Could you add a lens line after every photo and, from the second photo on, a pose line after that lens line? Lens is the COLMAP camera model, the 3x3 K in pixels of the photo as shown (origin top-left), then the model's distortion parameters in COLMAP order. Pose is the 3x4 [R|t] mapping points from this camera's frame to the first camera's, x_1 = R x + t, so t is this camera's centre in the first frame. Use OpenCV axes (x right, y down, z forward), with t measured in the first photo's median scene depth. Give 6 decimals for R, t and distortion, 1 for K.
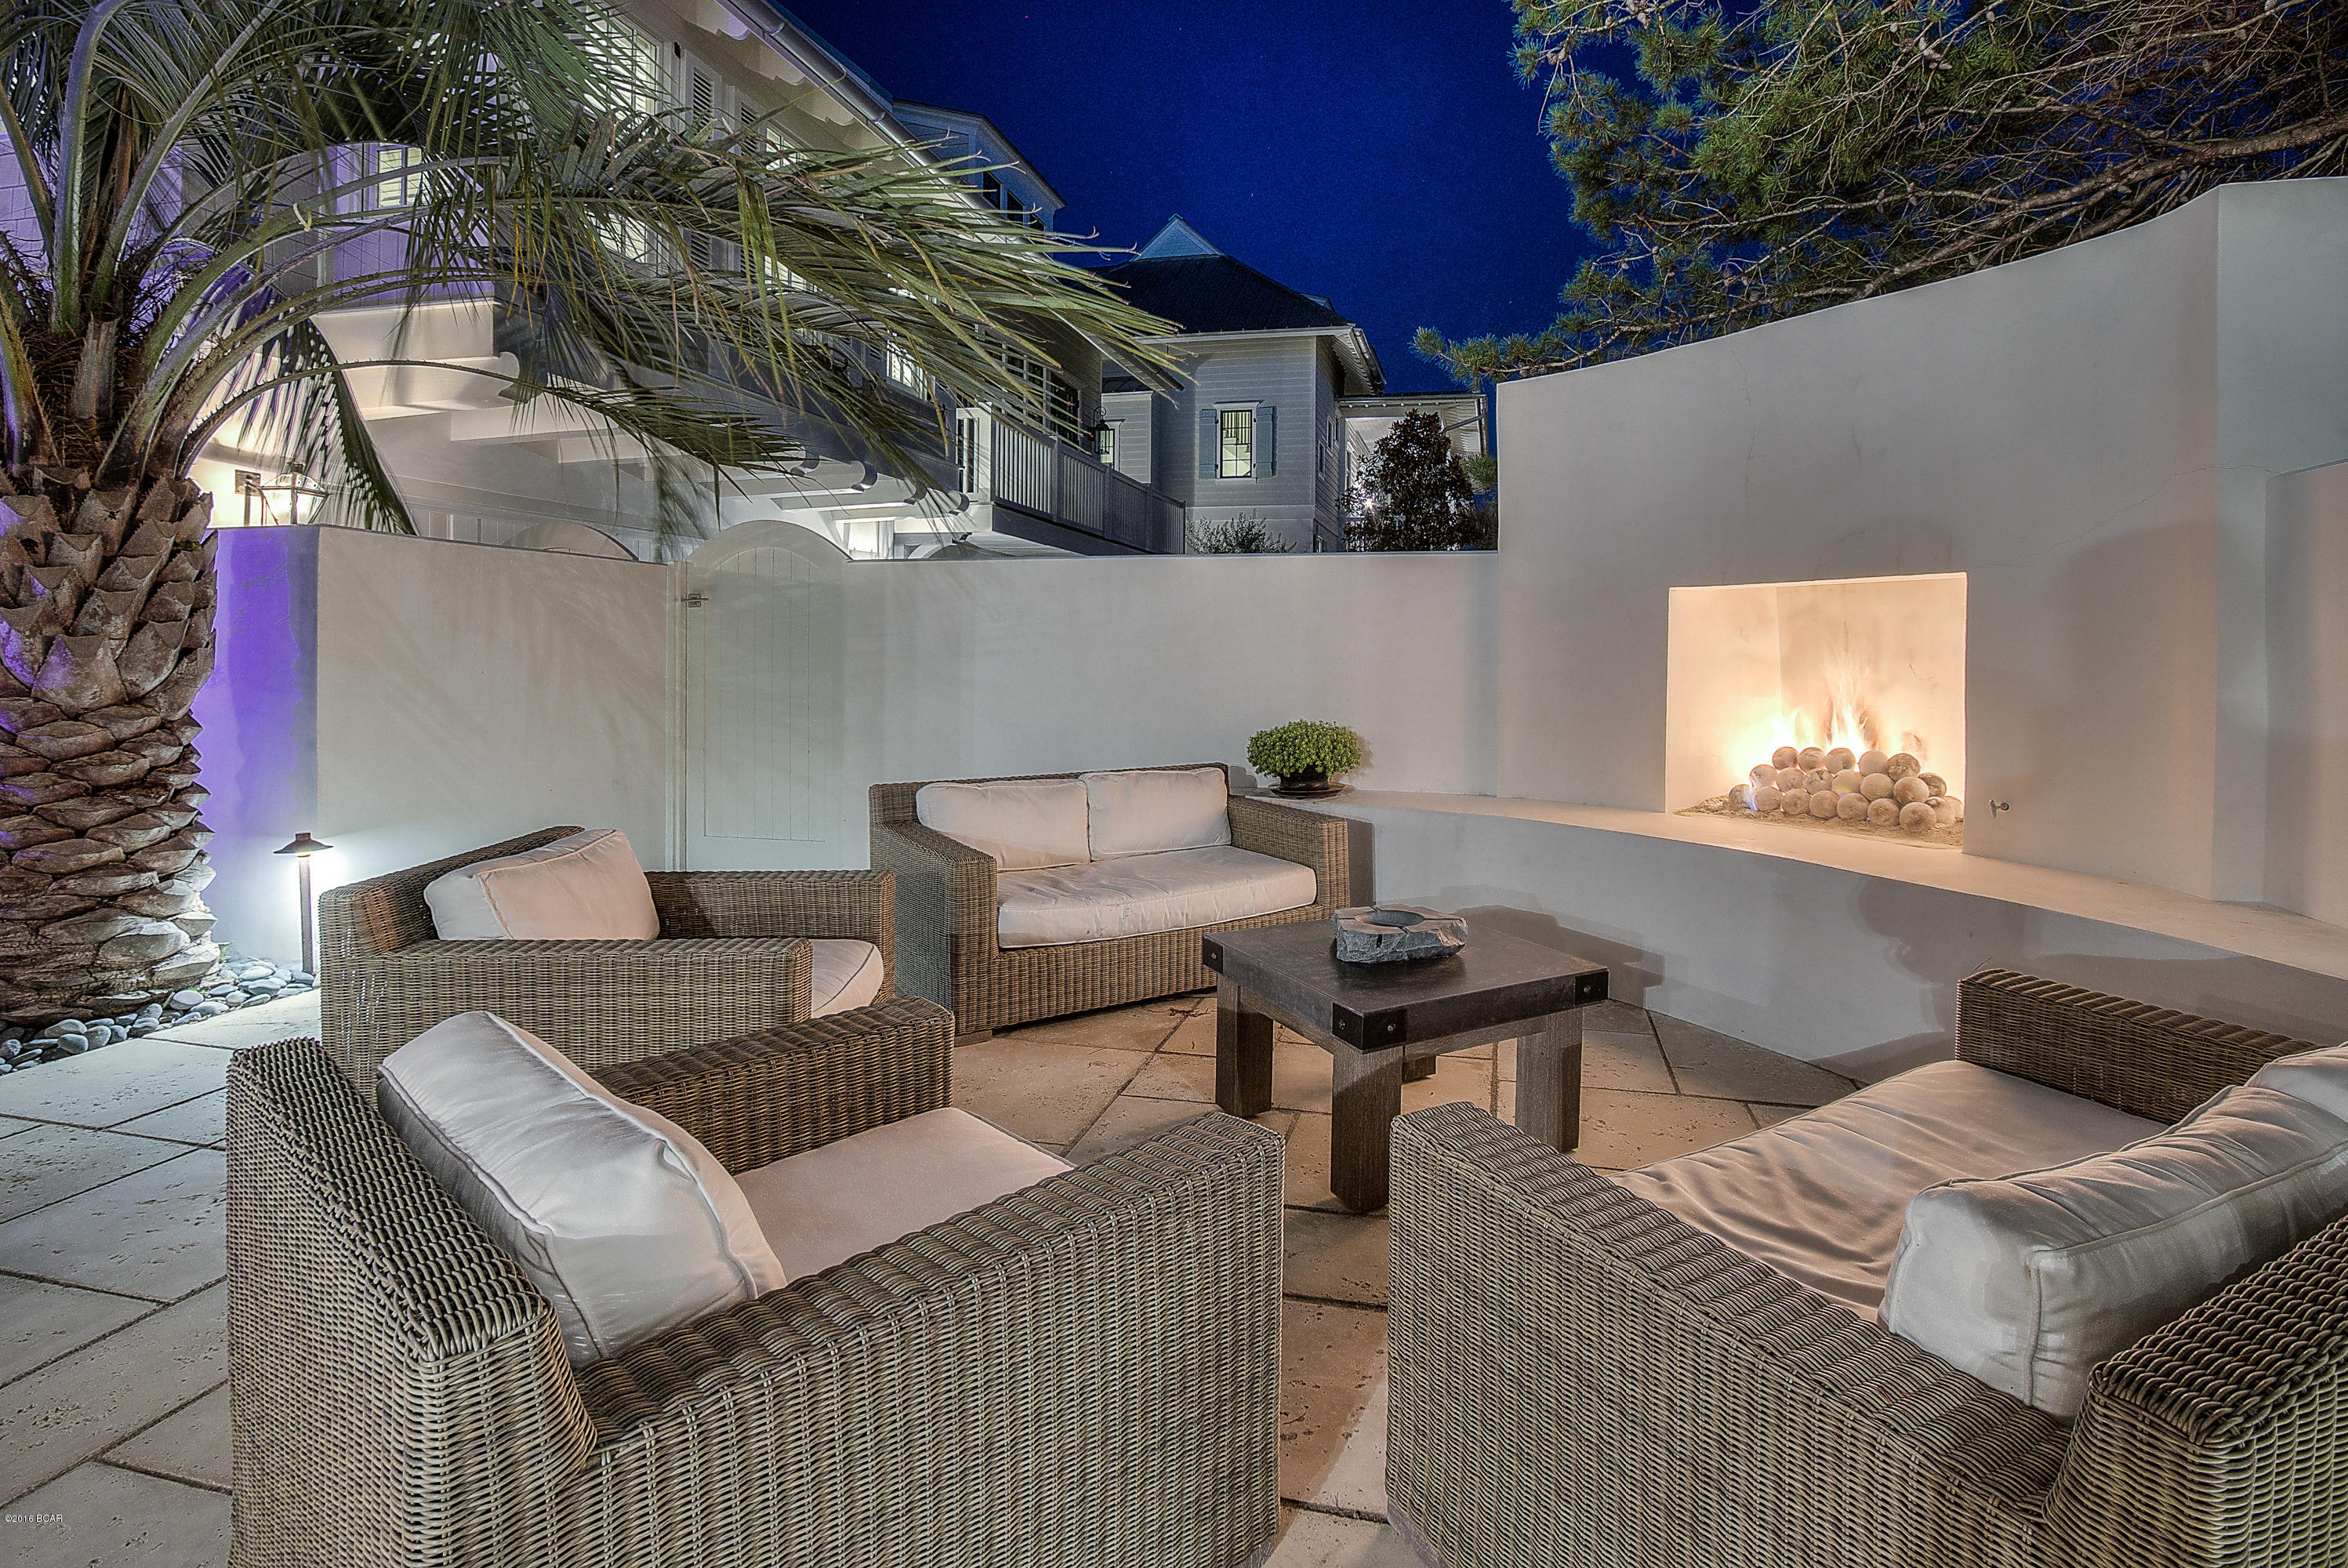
lens RADIAL K [[1098.0, 0, 1327.2], [0, 1098.0, 662.7], [0, 0, 1]] dist [-0.012241, -0.001037]
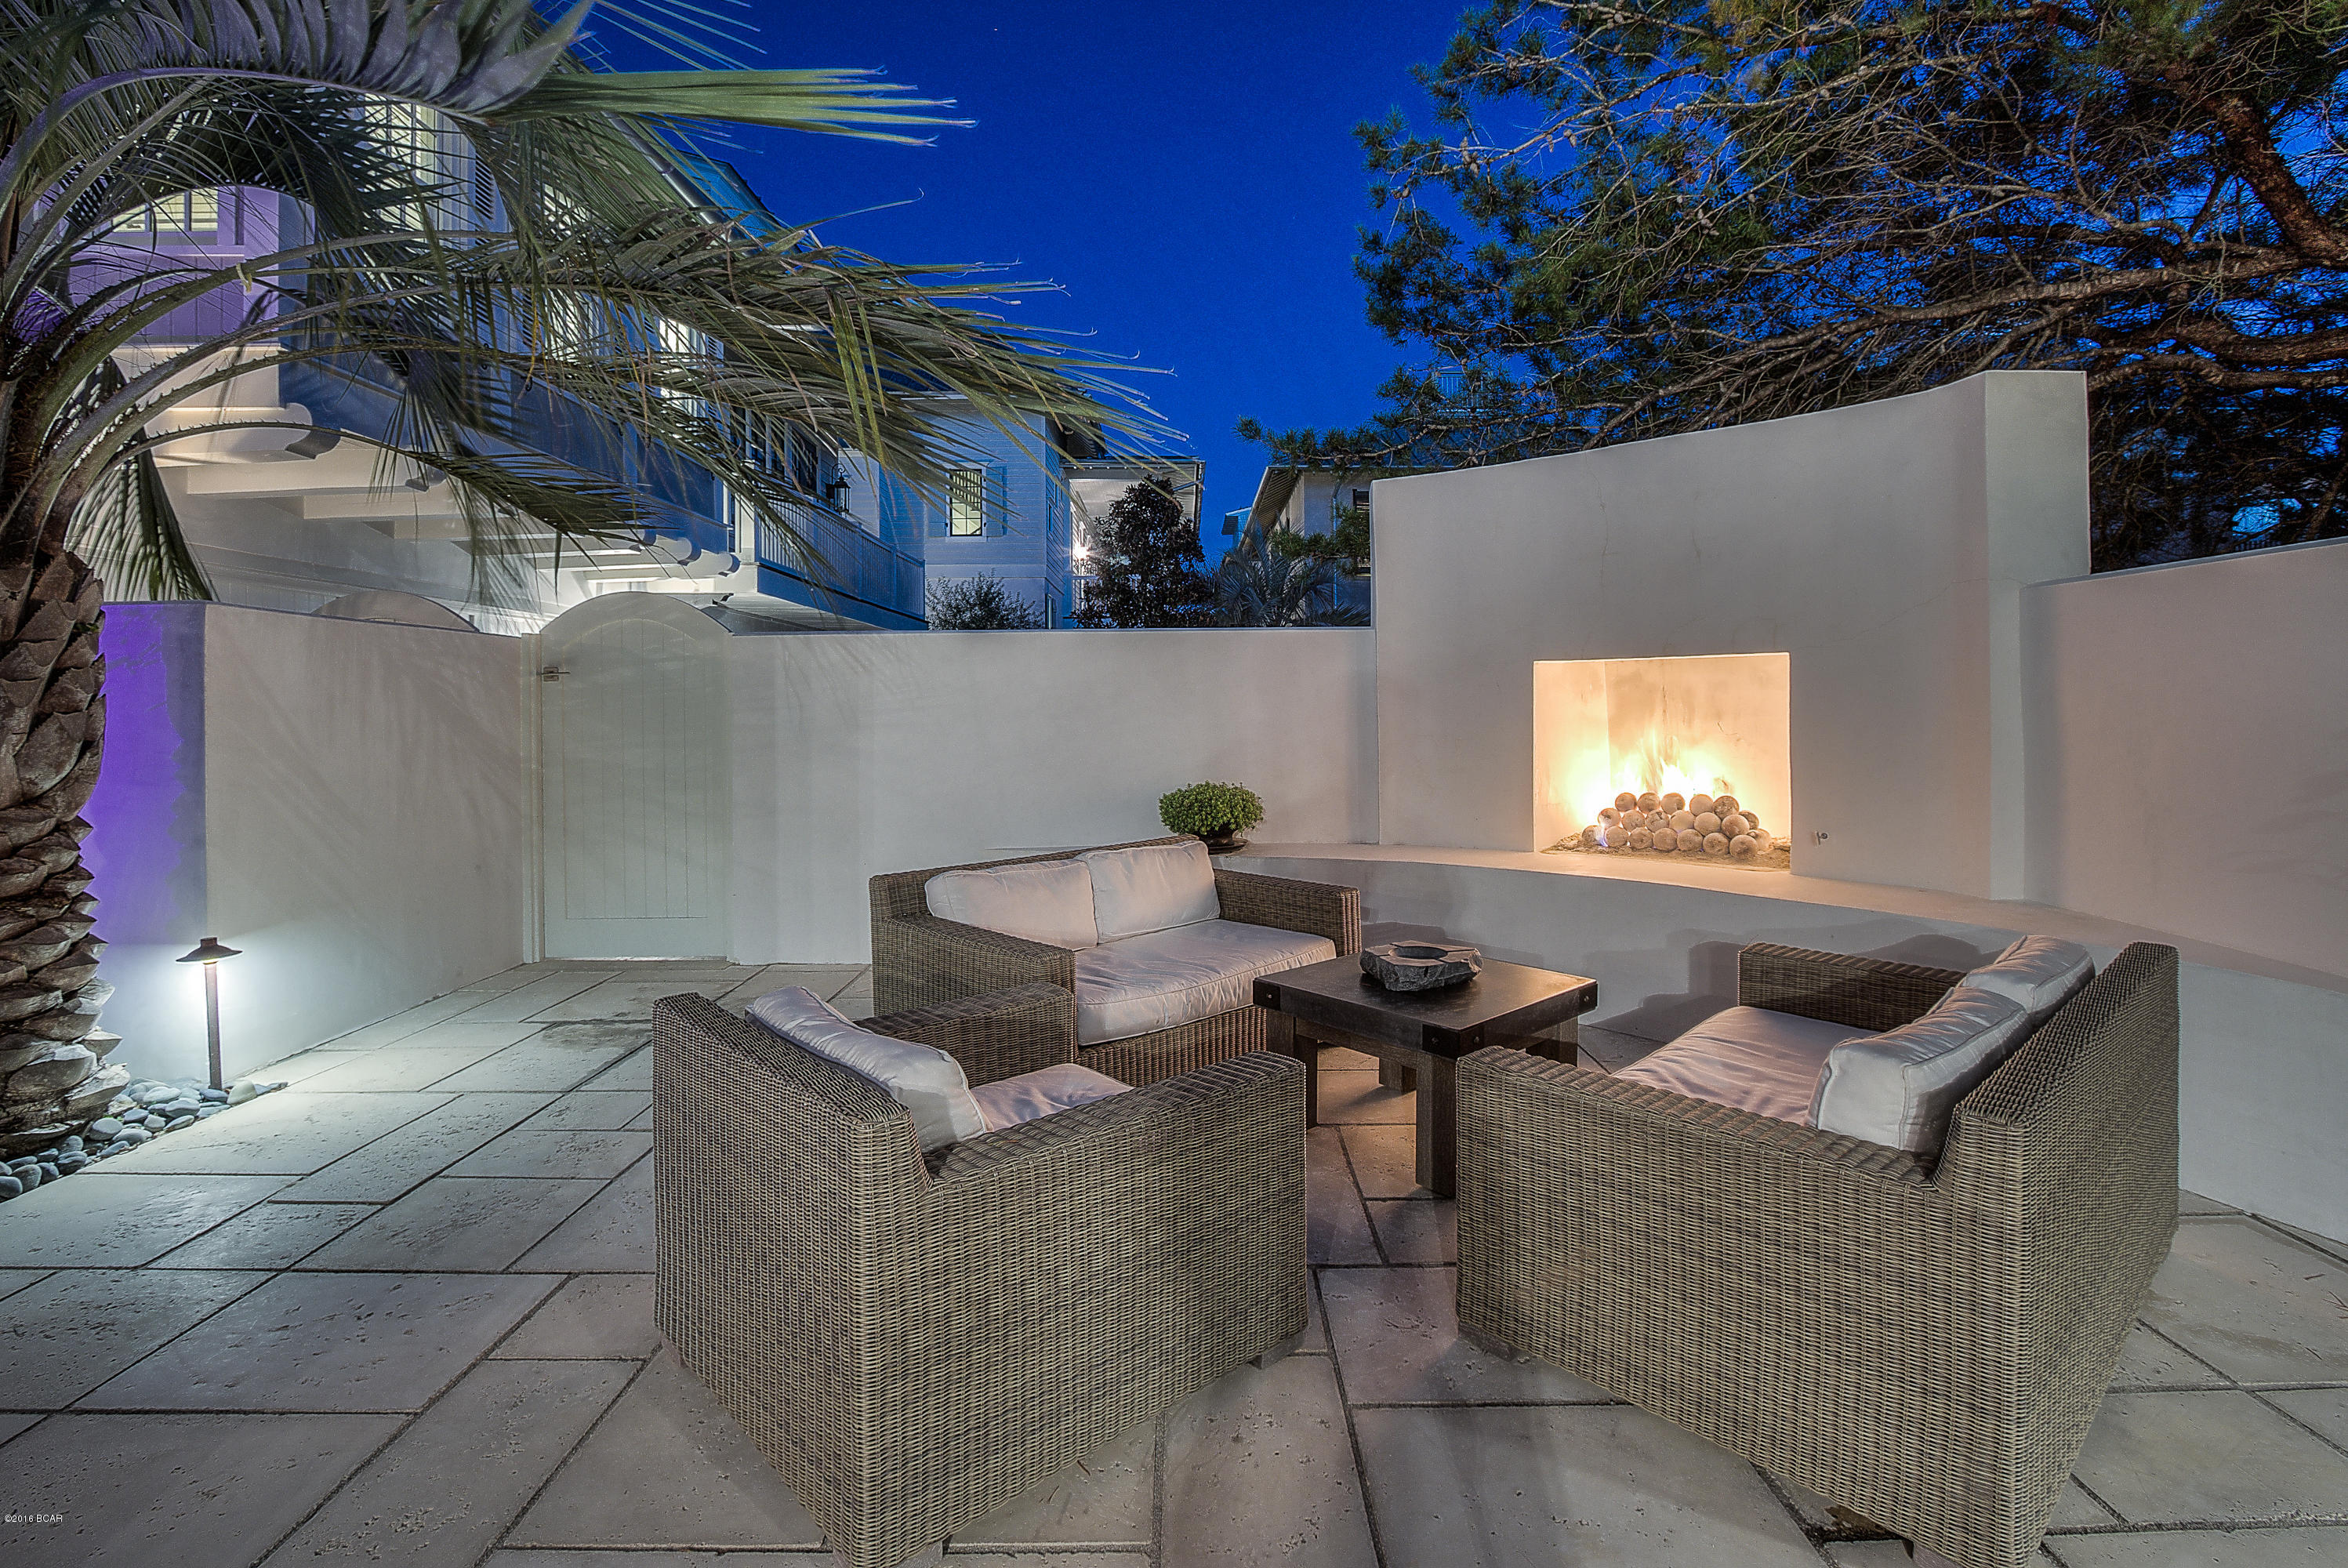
lens RADIAL K [[1061.5, 0, 1261.9], [0, 1061.5, 711.7], [0, 0, 1]] dist [-0.018400, 0.000908]
pose [[0.975808, -0.014964, 0.218117, -0.249726], [0.015520, 0.999879, -0.000835, -0.019653], [-0.218078, 0.004200, 0.975922, -0.055471]]
